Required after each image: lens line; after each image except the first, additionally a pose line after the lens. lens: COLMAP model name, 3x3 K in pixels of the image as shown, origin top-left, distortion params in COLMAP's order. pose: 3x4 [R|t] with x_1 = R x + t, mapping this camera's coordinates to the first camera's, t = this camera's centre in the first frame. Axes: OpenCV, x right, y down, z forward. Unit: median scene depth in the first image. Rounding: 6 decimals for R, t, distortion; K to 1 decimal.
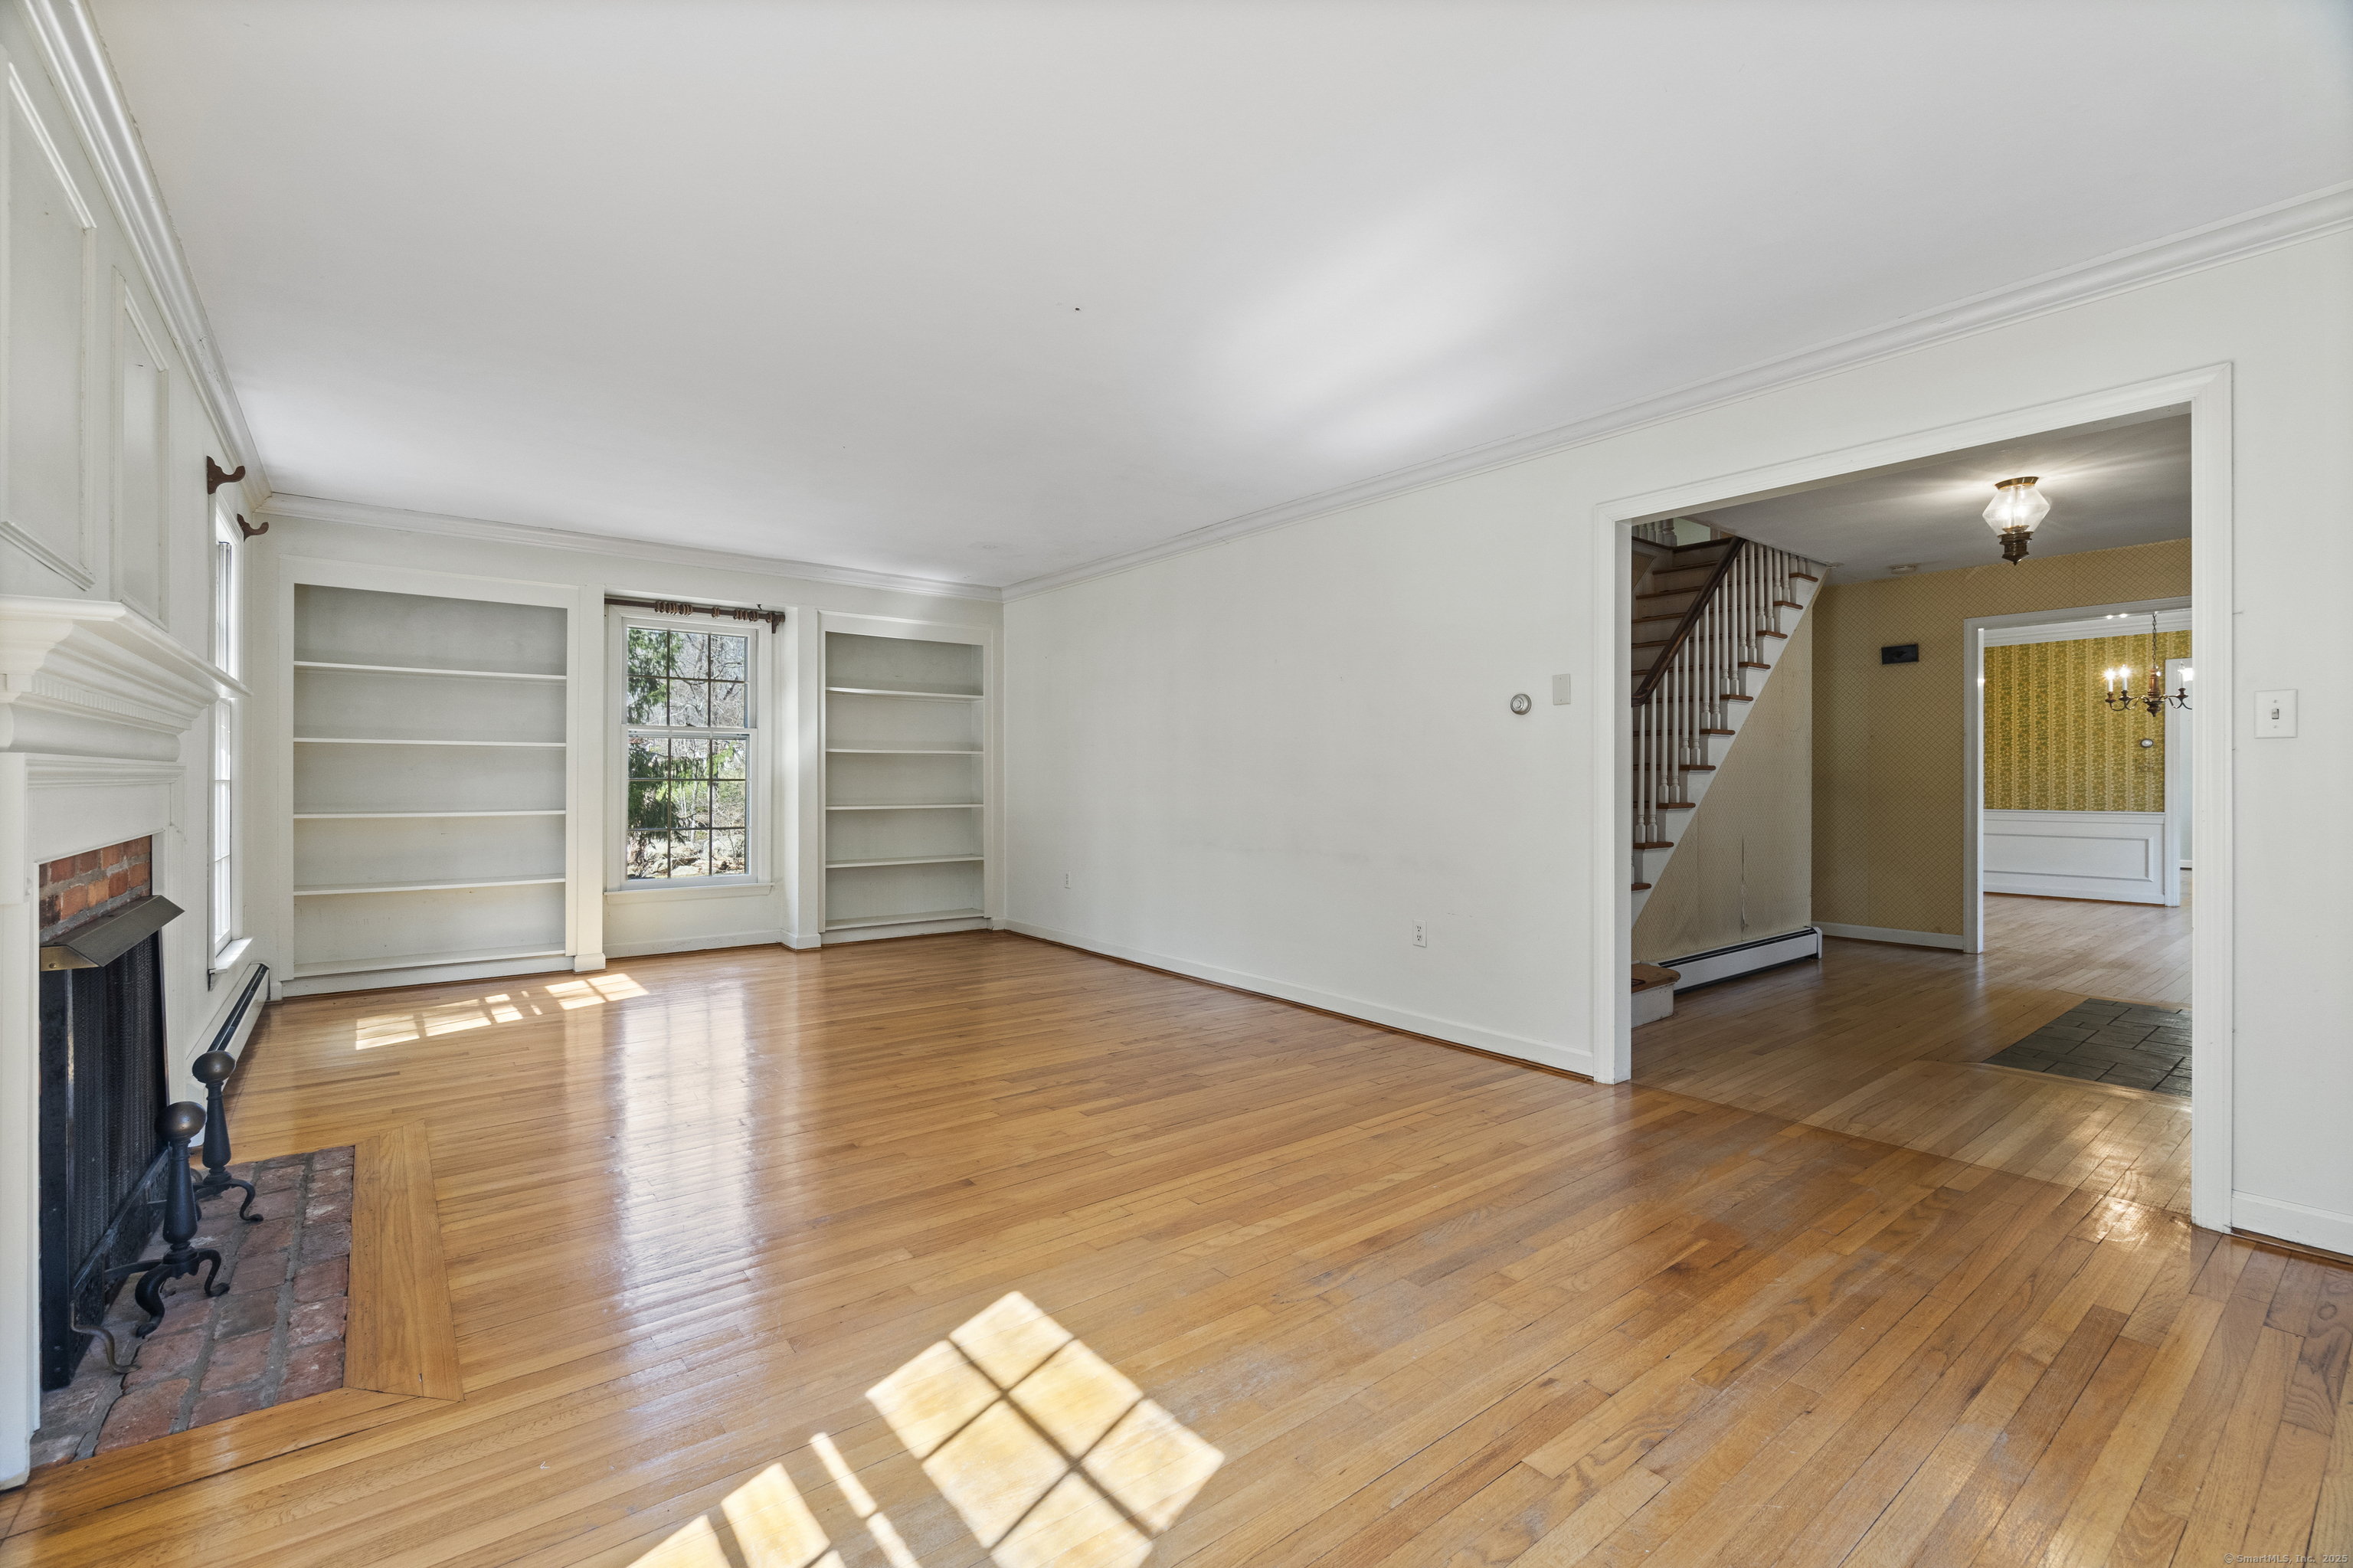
lens RADIAL K [[1016.1, 0, 1166.3], [0, 1016.1, 779.7], [0, 0, 1]] dist [-0.006331, 0.000059]
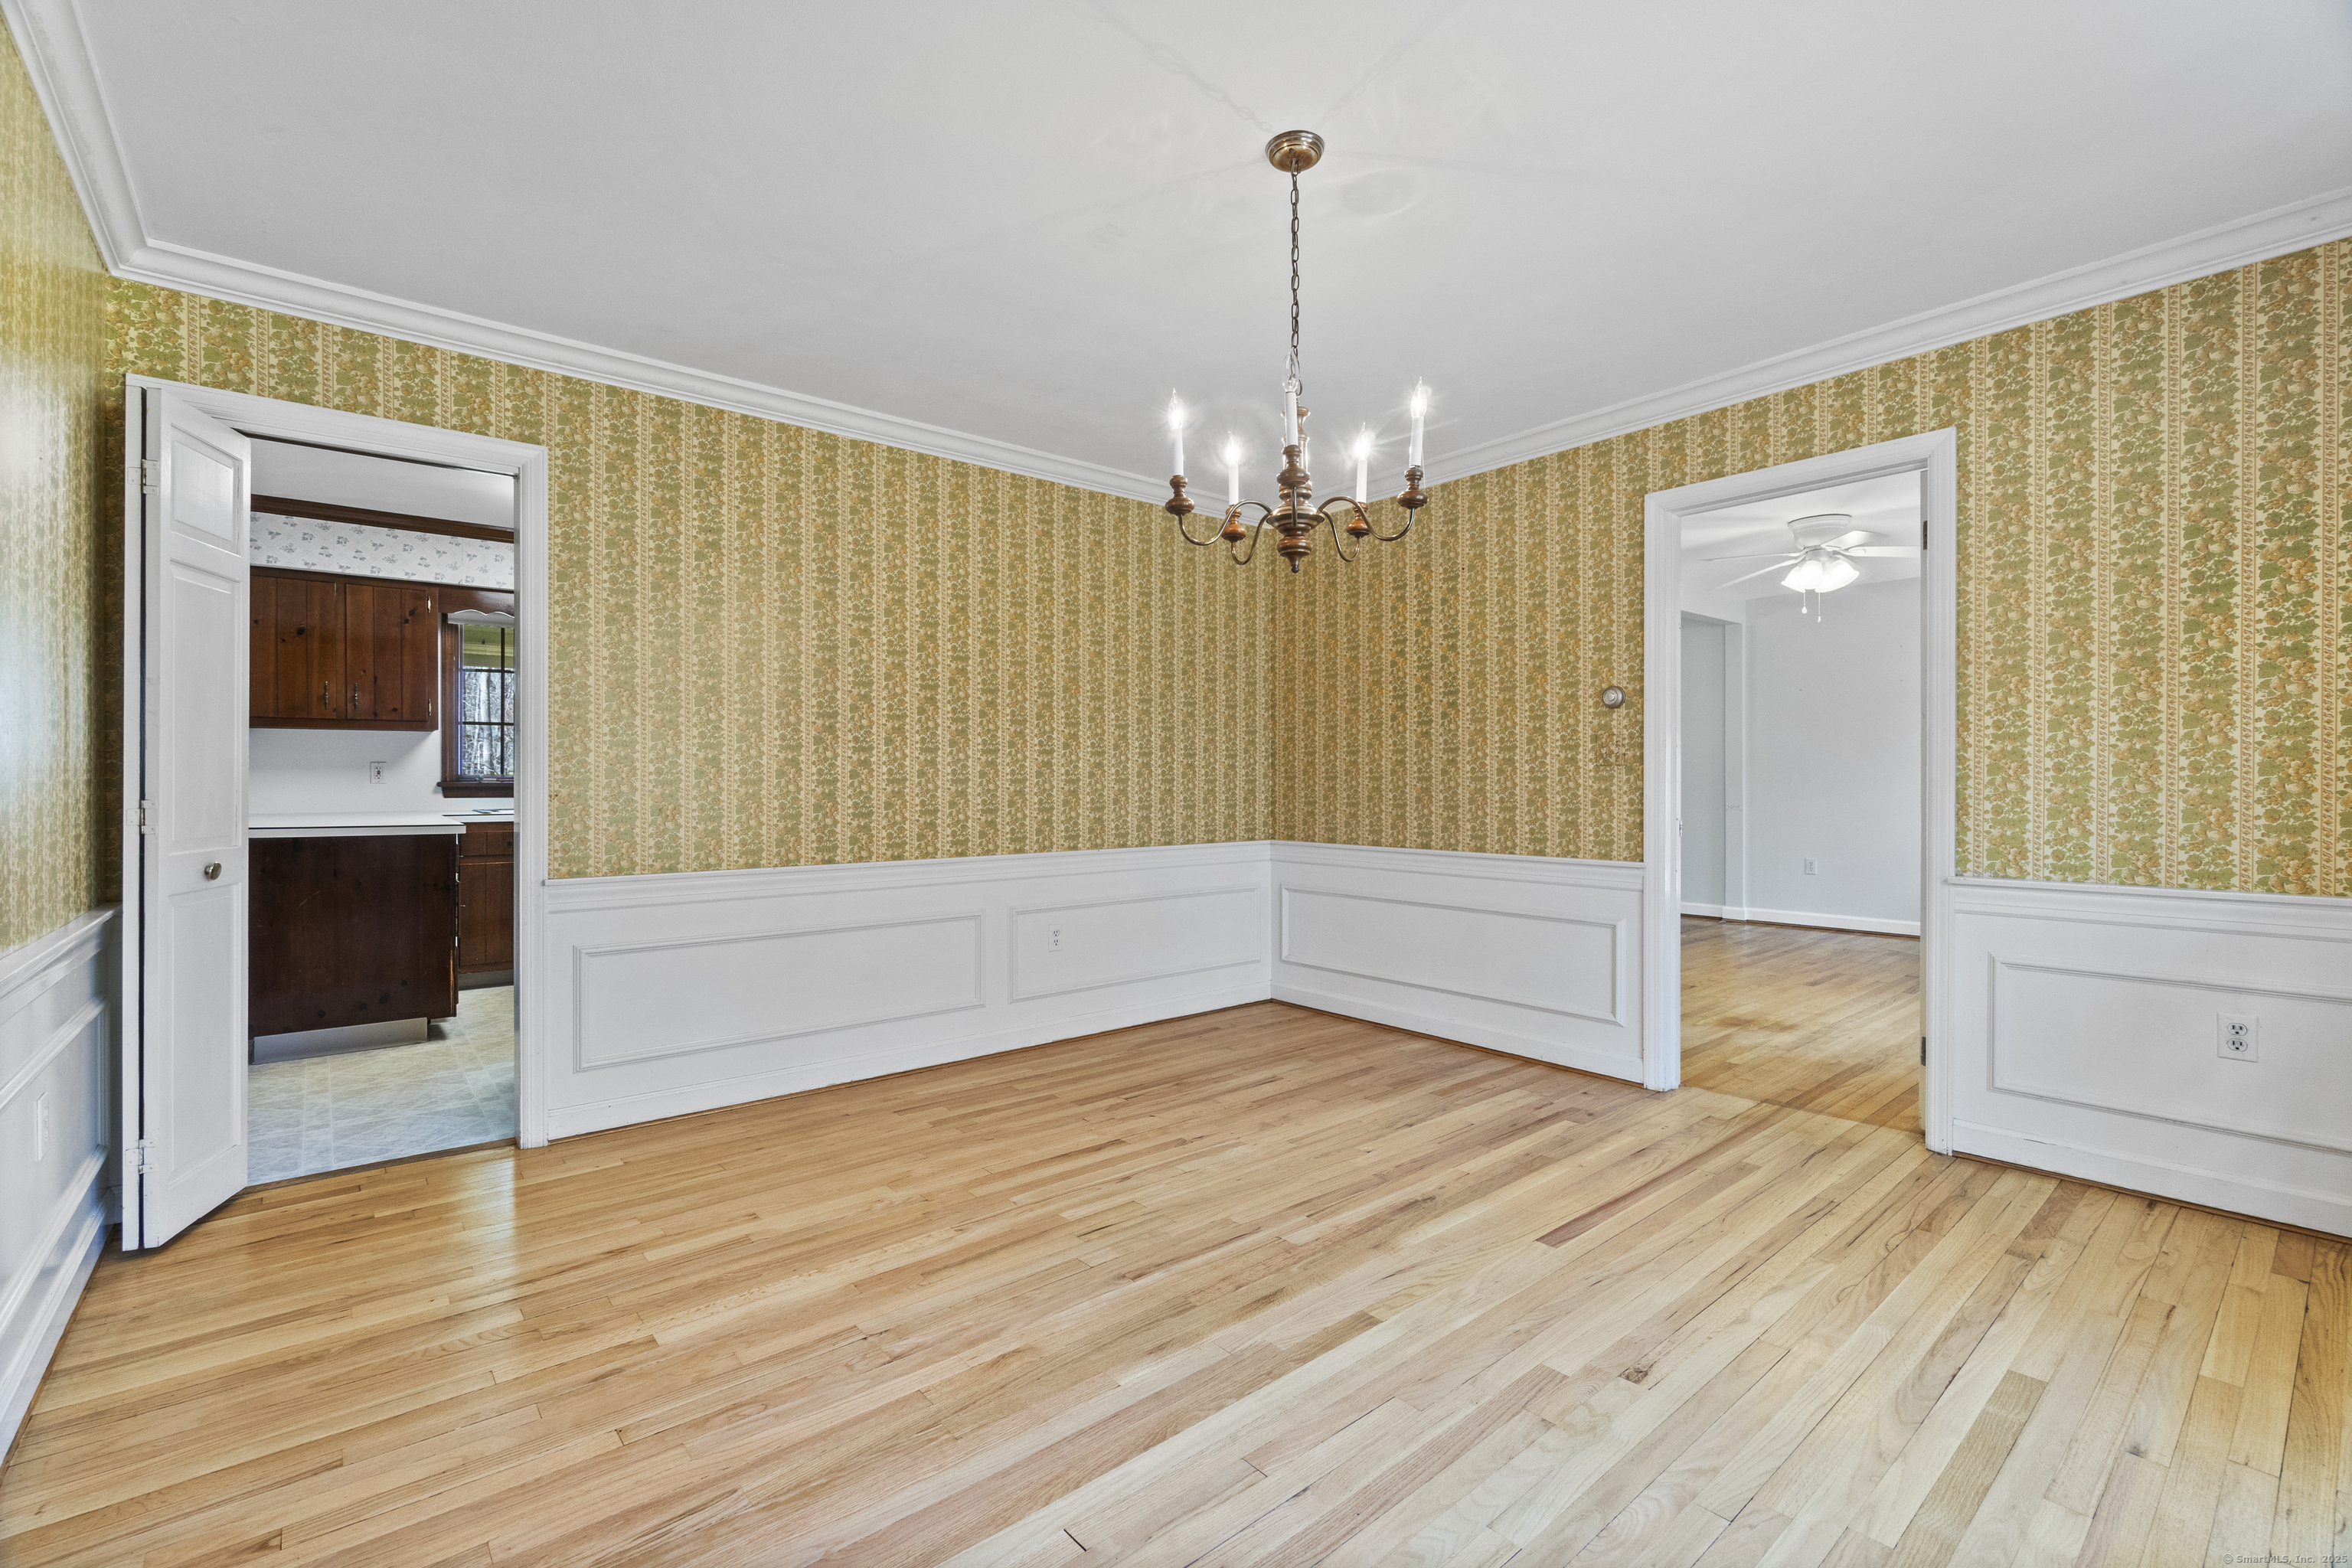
lens RADIAL K [[1015.6, 0, 1186.0], [0, 1015.6, 783.7], [0, 0, 1]] dist [-0.006331, 0.000059]
pose [[0.998444, 0.000337, 0.055765, 1.417138], [-0.000480, 0.999997, 0.002539, -0.002175], [-0.055764, -0.002562, 0.998441, 1.083018]]
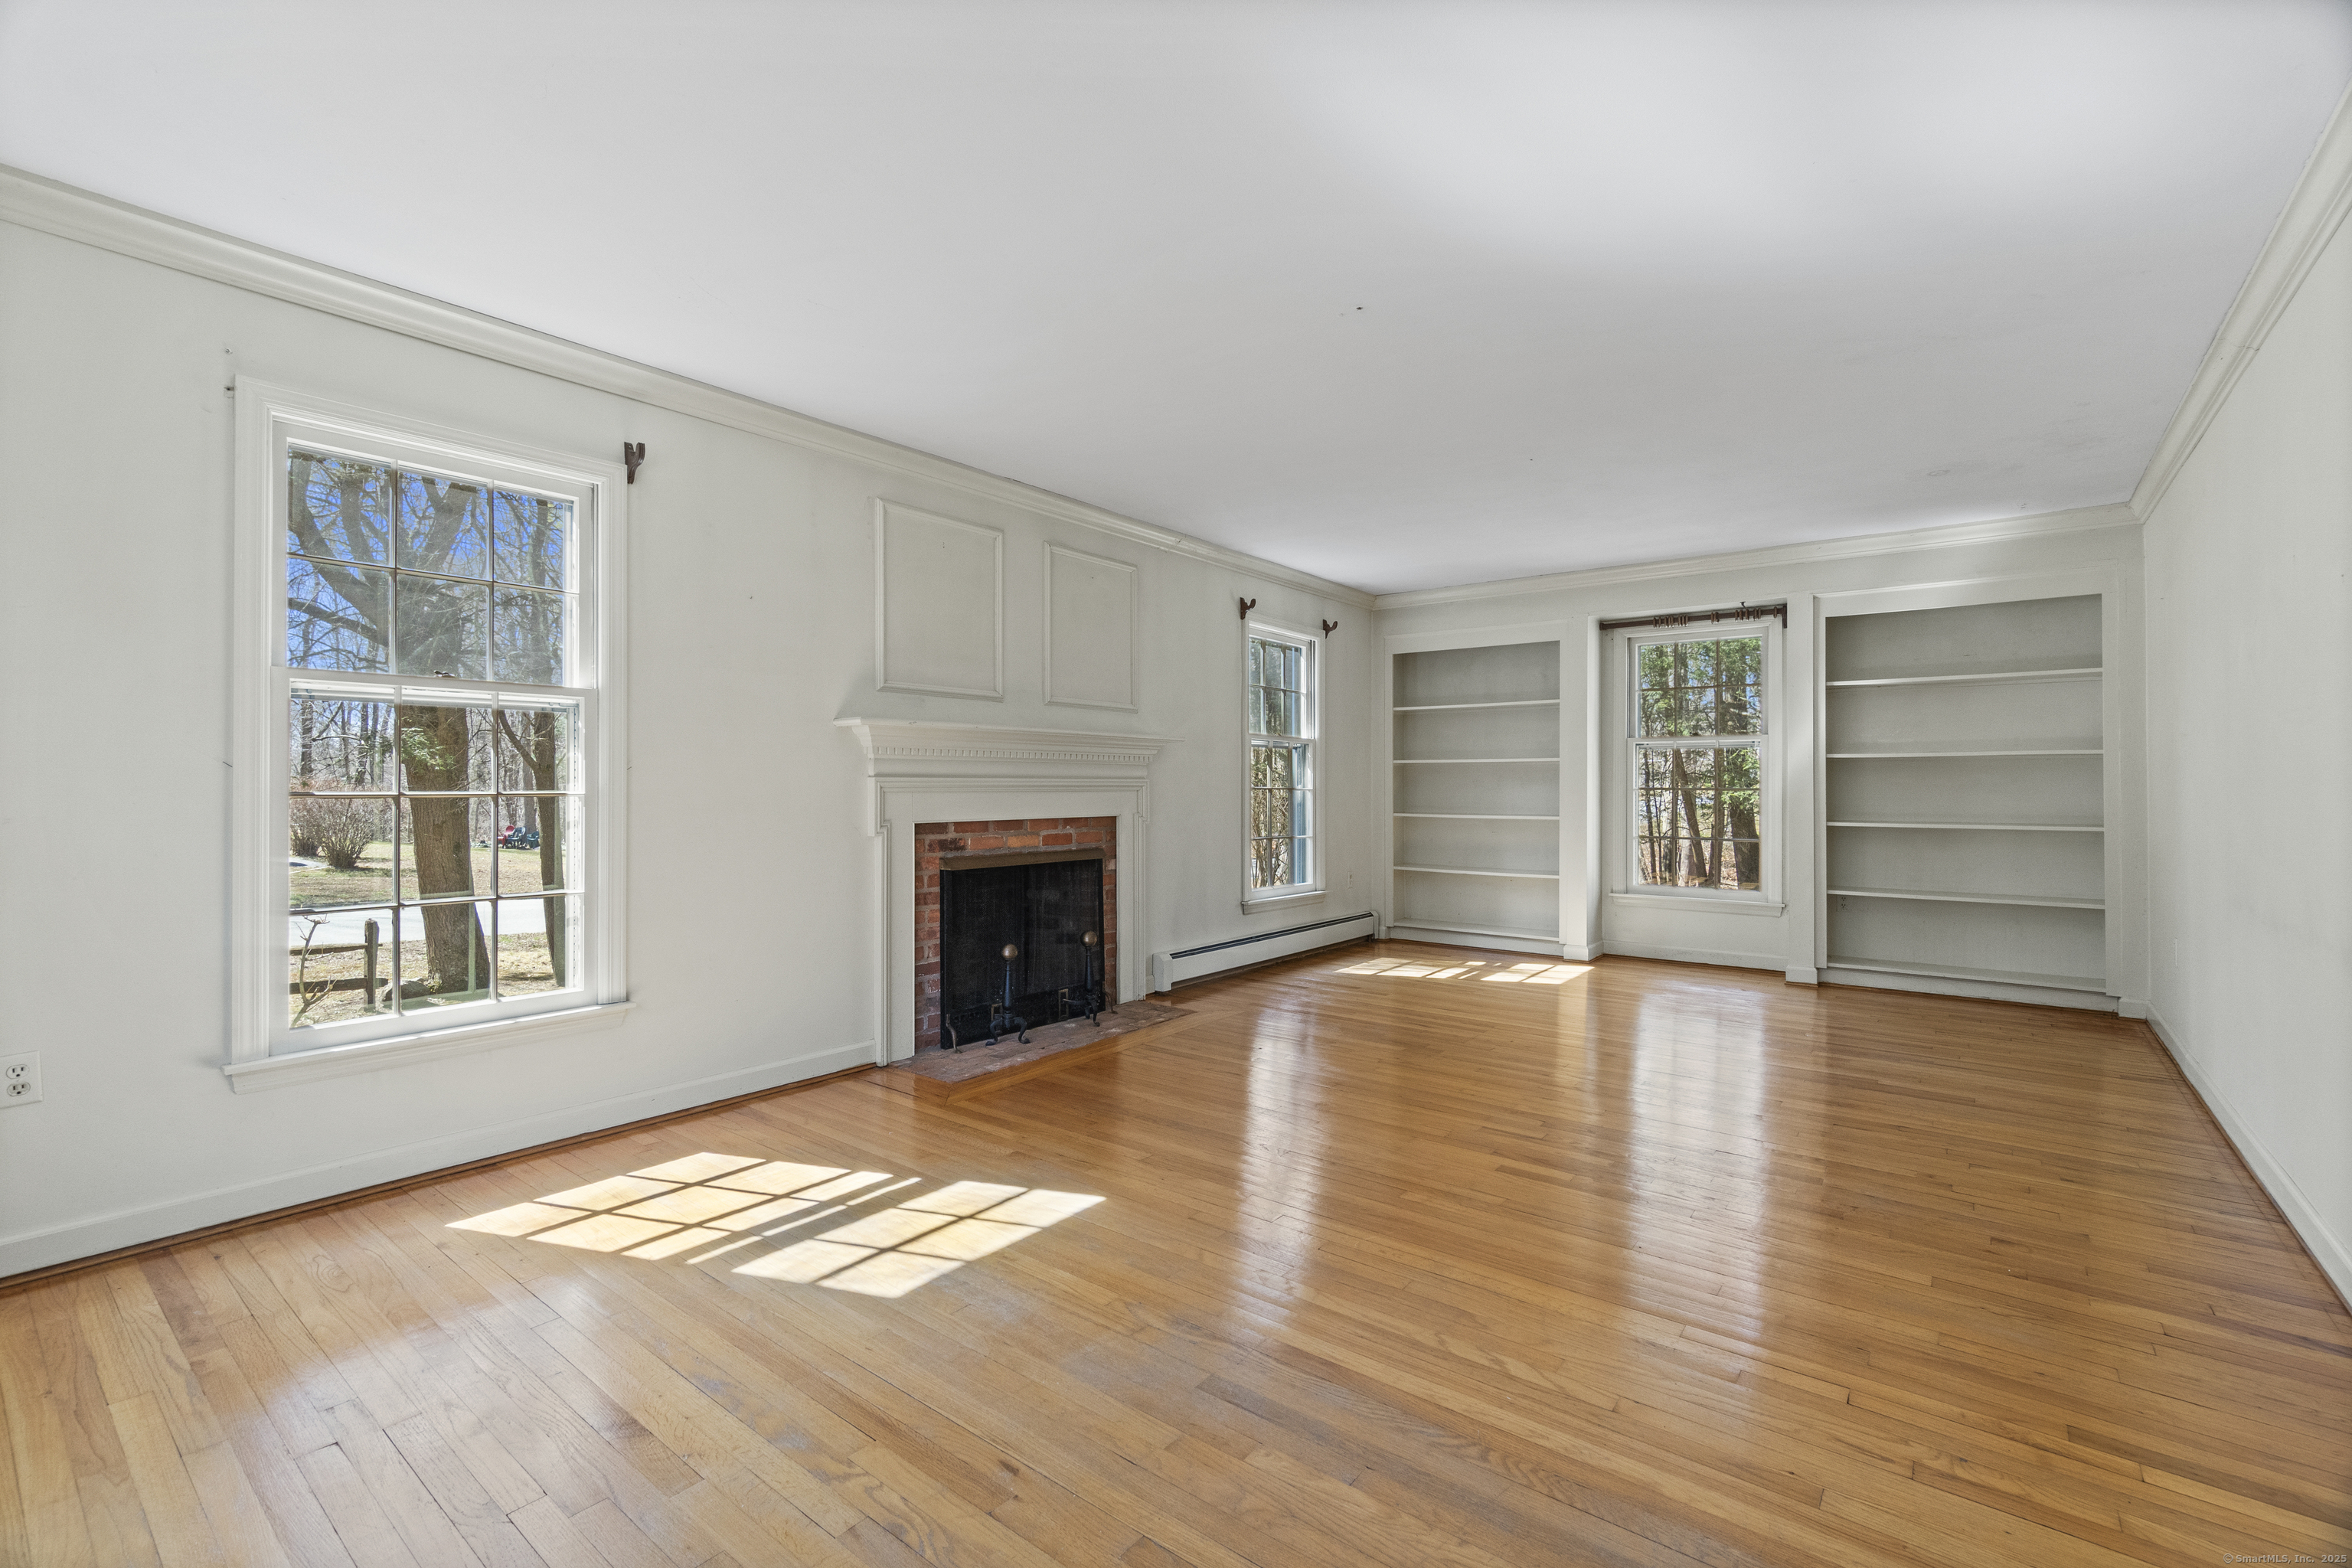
lens RADIAL K [[1015.6, 0, 1184.2], [0, 1015.6, 794.4], [0, 0, 1]] dist [-0.006331, 0.000059]
pose [[0.241233, 0.005724, -0.970450, 0.043048], [-0.002268, 0.999983, 0.005335, -0.000009], [0.970465, 0.000914, 0.241242, 0.031595]]
